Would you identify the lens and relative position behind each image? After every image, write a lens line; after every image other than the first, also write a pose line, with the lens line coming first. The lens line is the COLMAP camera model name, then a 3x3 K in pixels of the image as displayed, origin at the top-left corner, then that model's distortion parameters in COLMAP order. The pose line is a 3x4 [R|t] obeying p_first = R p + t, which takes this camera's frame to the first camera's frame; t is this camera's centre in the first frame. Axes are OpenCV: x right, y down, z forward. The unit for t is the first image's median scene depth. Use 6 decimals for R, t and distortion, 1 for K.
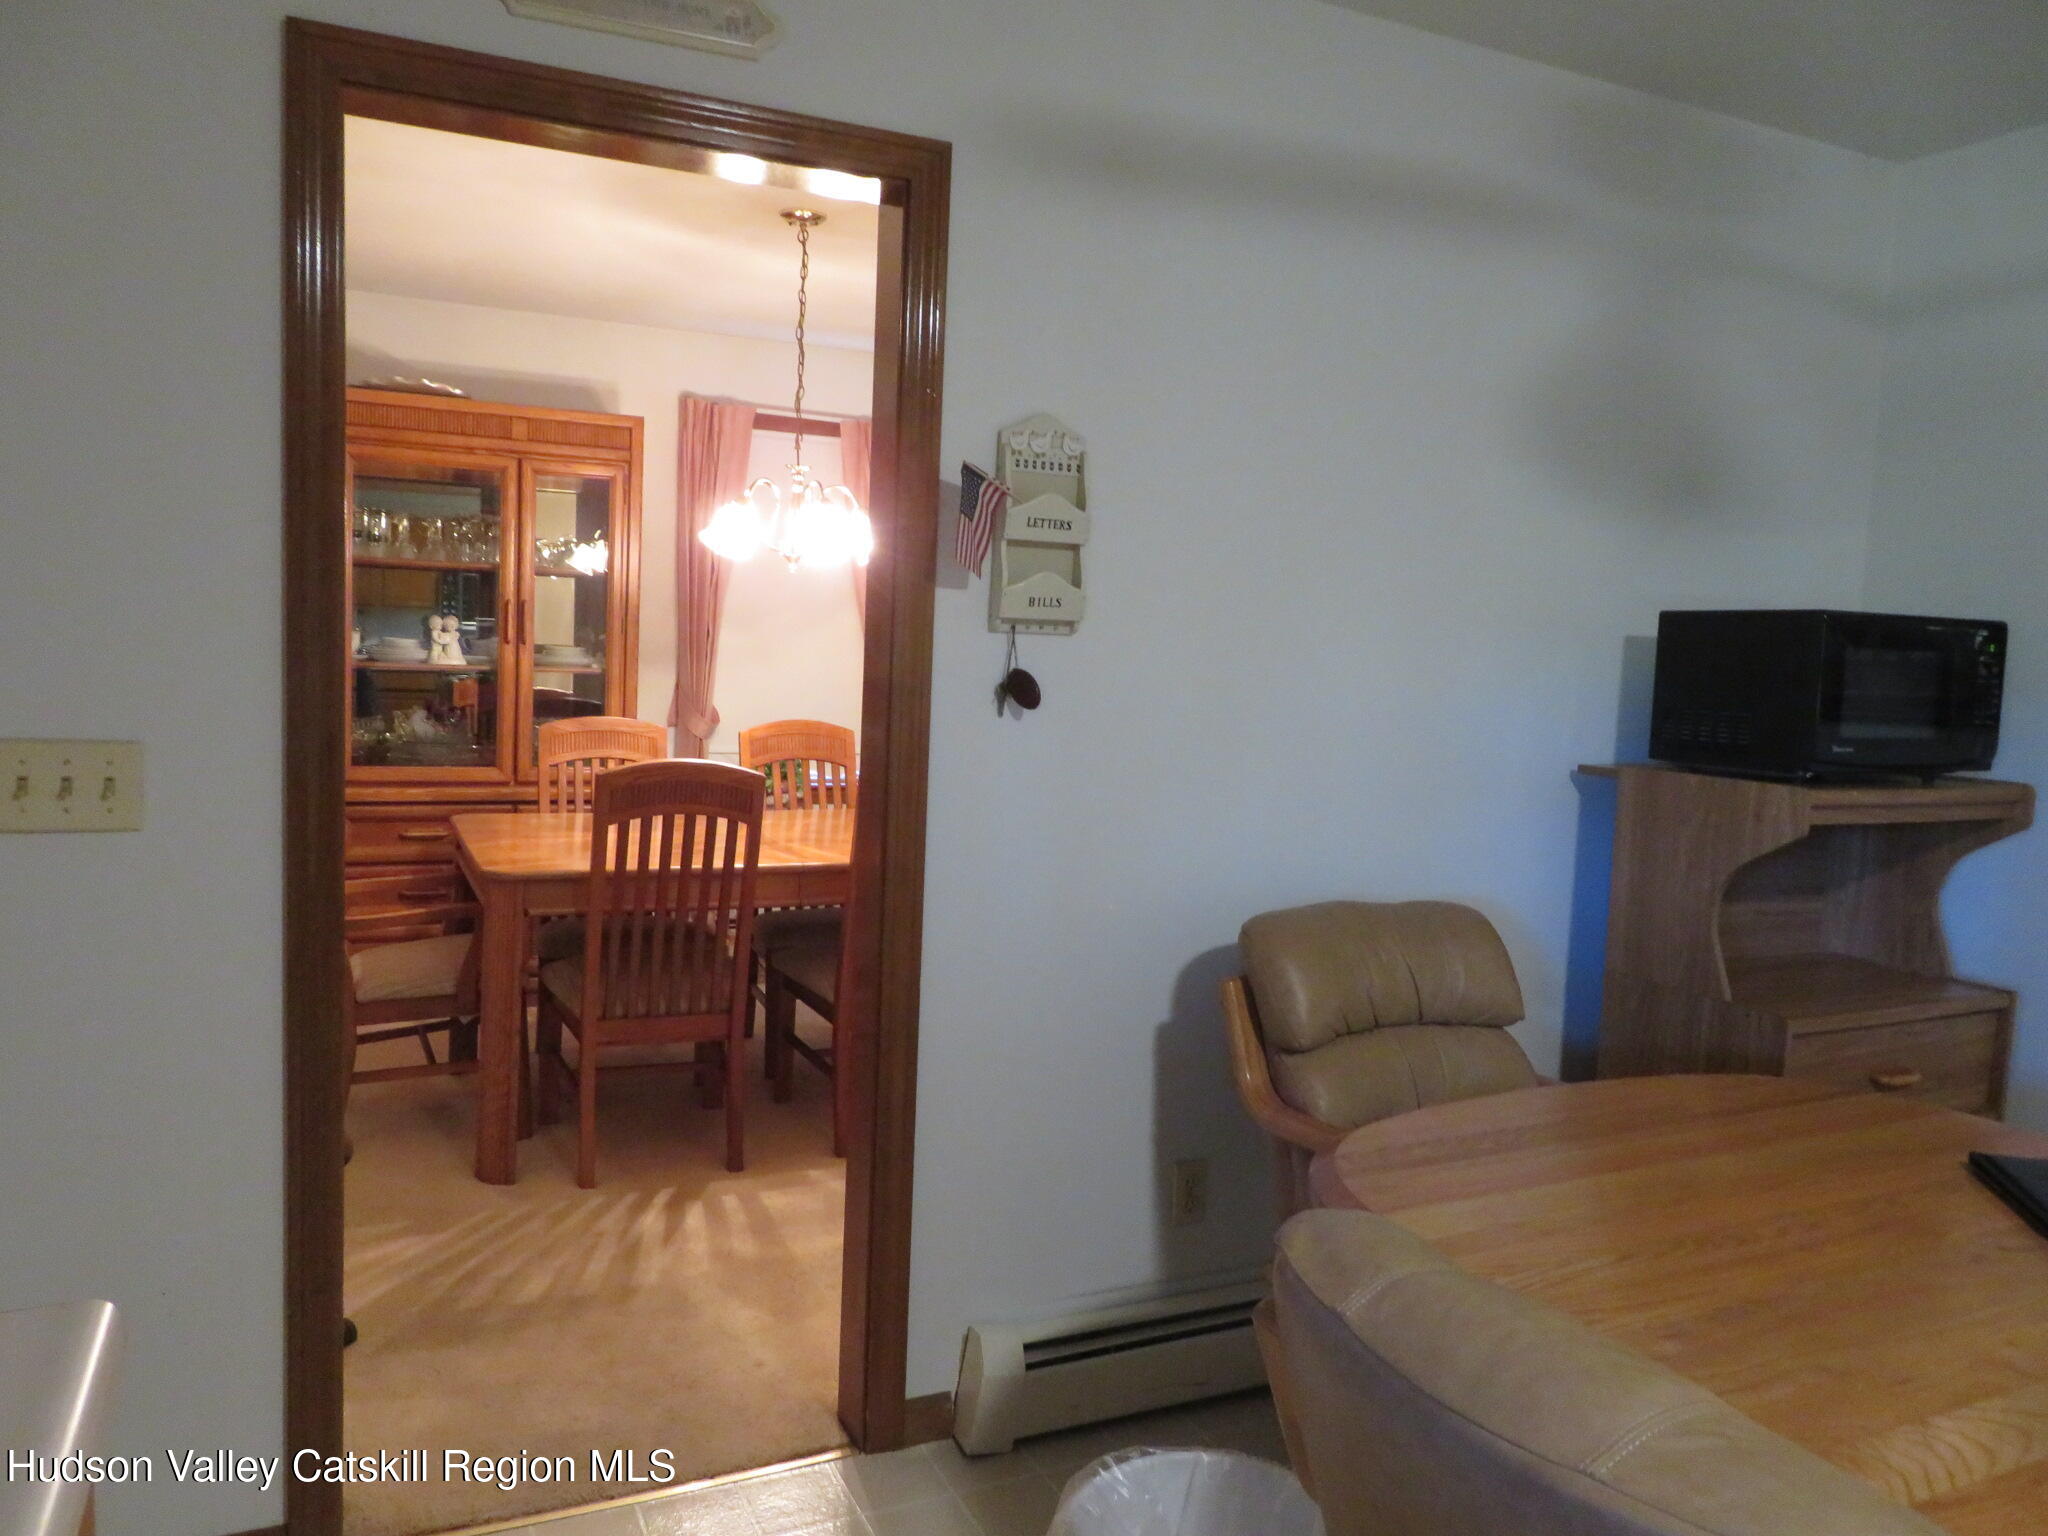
lens RADIAL K [[1471.9, 0, 1025.3], [0, 1471.9, 770.3], [0, 0, 1]] dist [-0.010003, 0.006386]
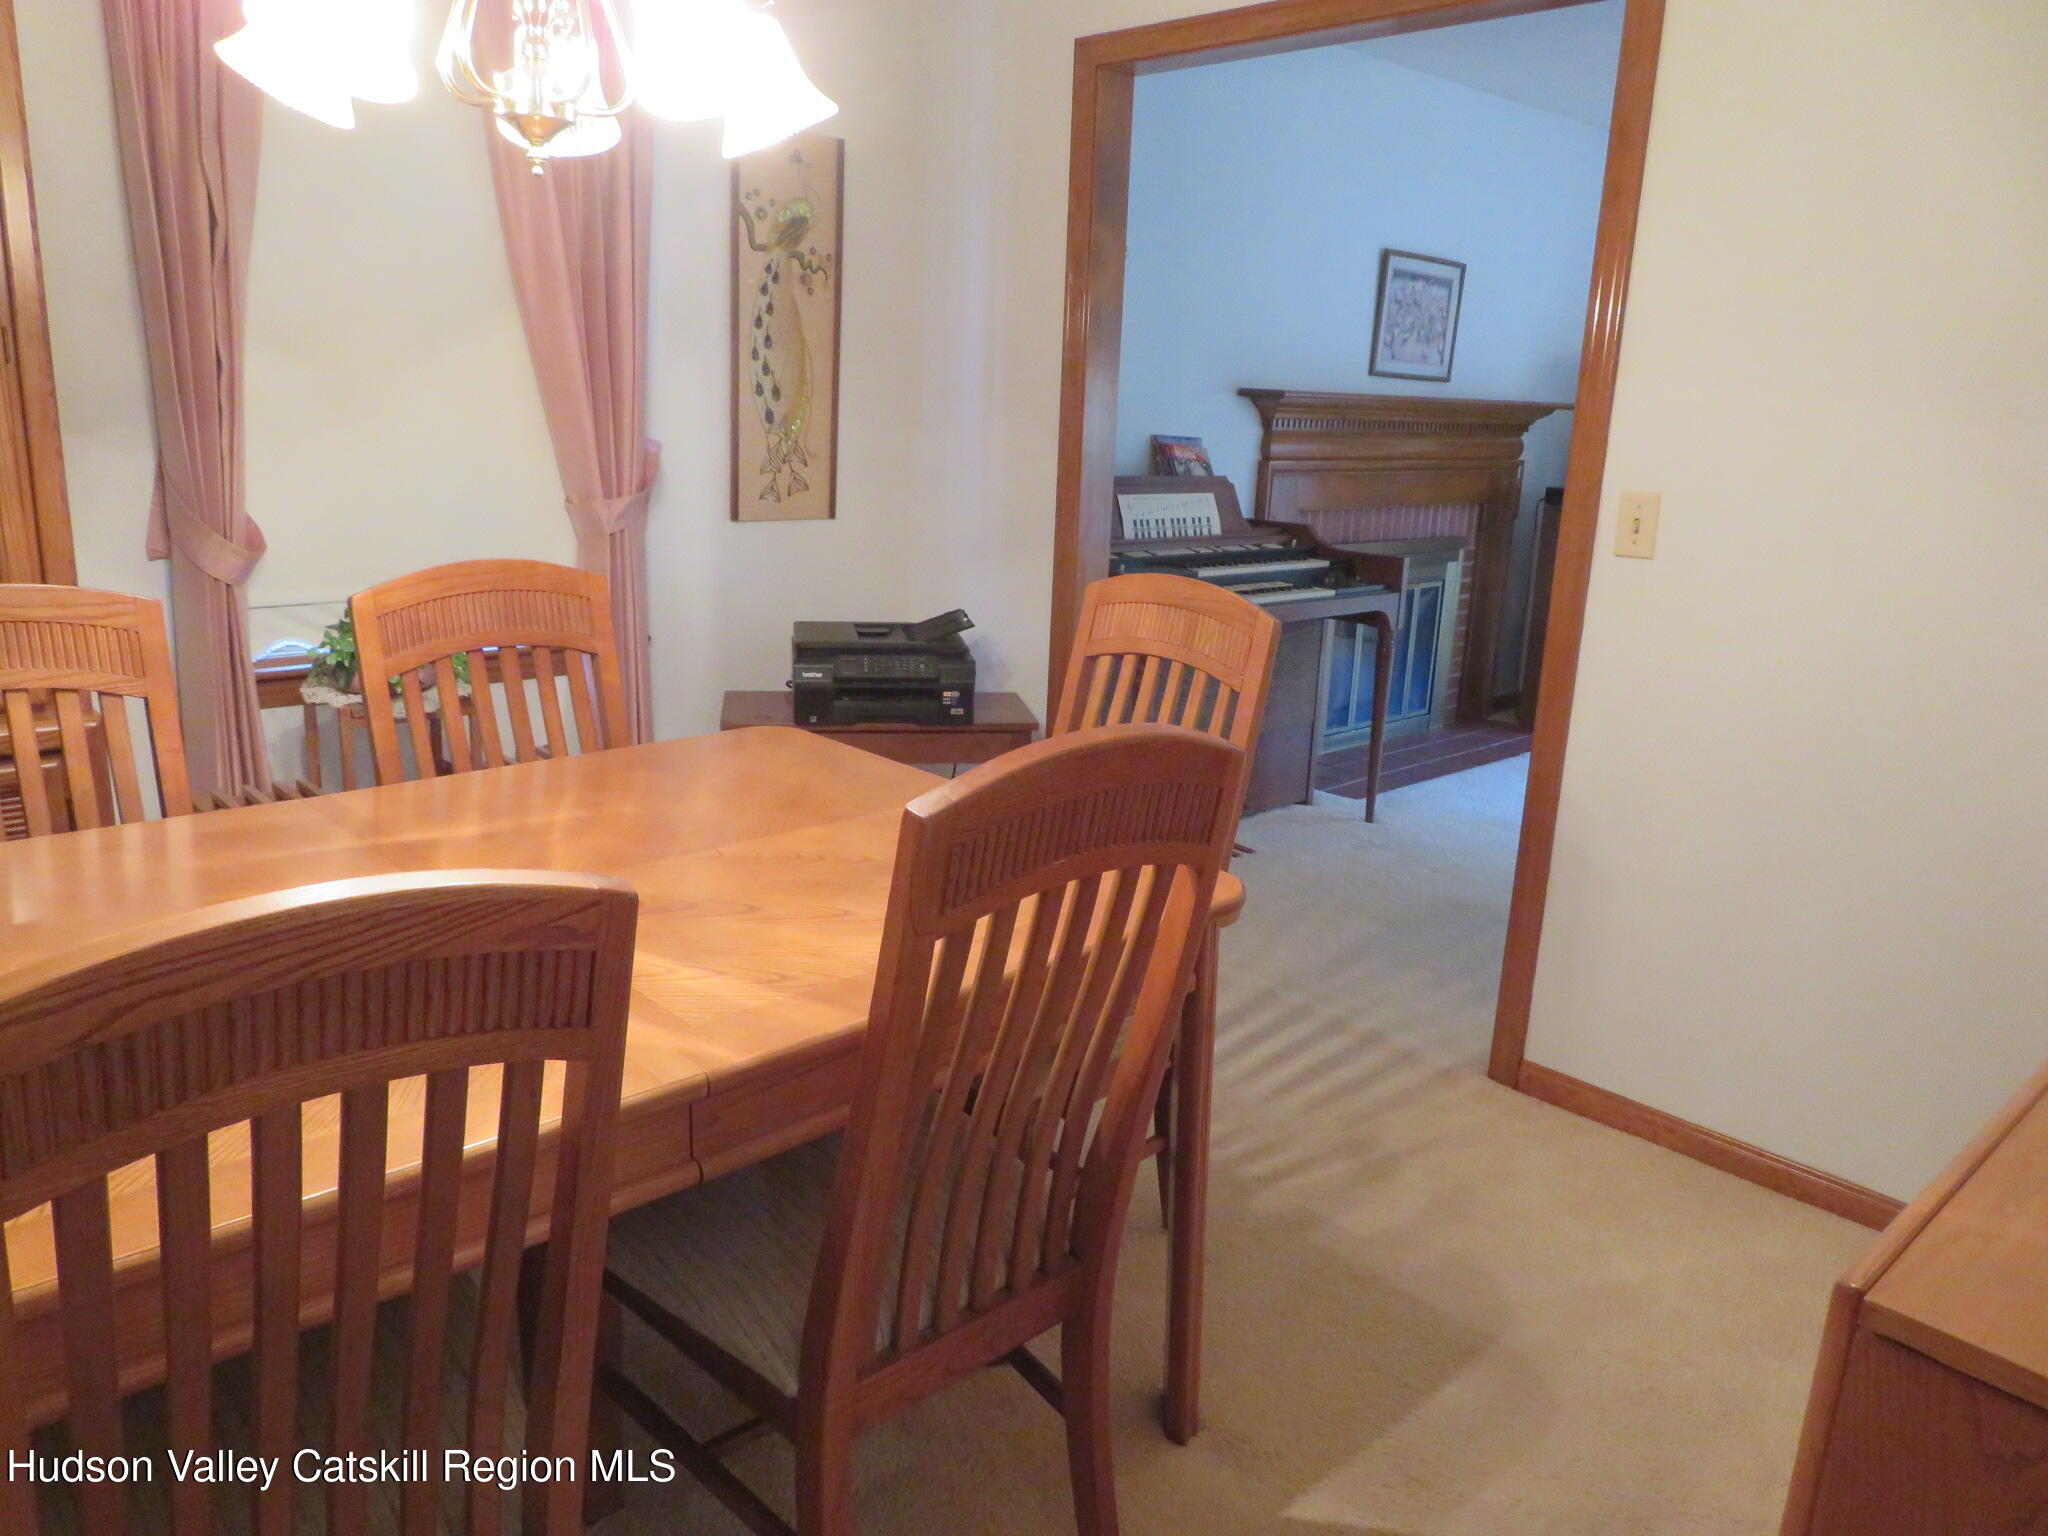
lens RADIAL K [[1471.9, 0, 1018.9], [0, 1471.9, 777.7], [0, 0, 1]] dist [-0.010003, 0.006386]
pose [[0.954091, -0.083587, 0.287618, -0.132910], [0.031177, 0.982769, 0.182190, -0.045900], [-0.297891, -0.164859, 0.940257, 0.516864]]
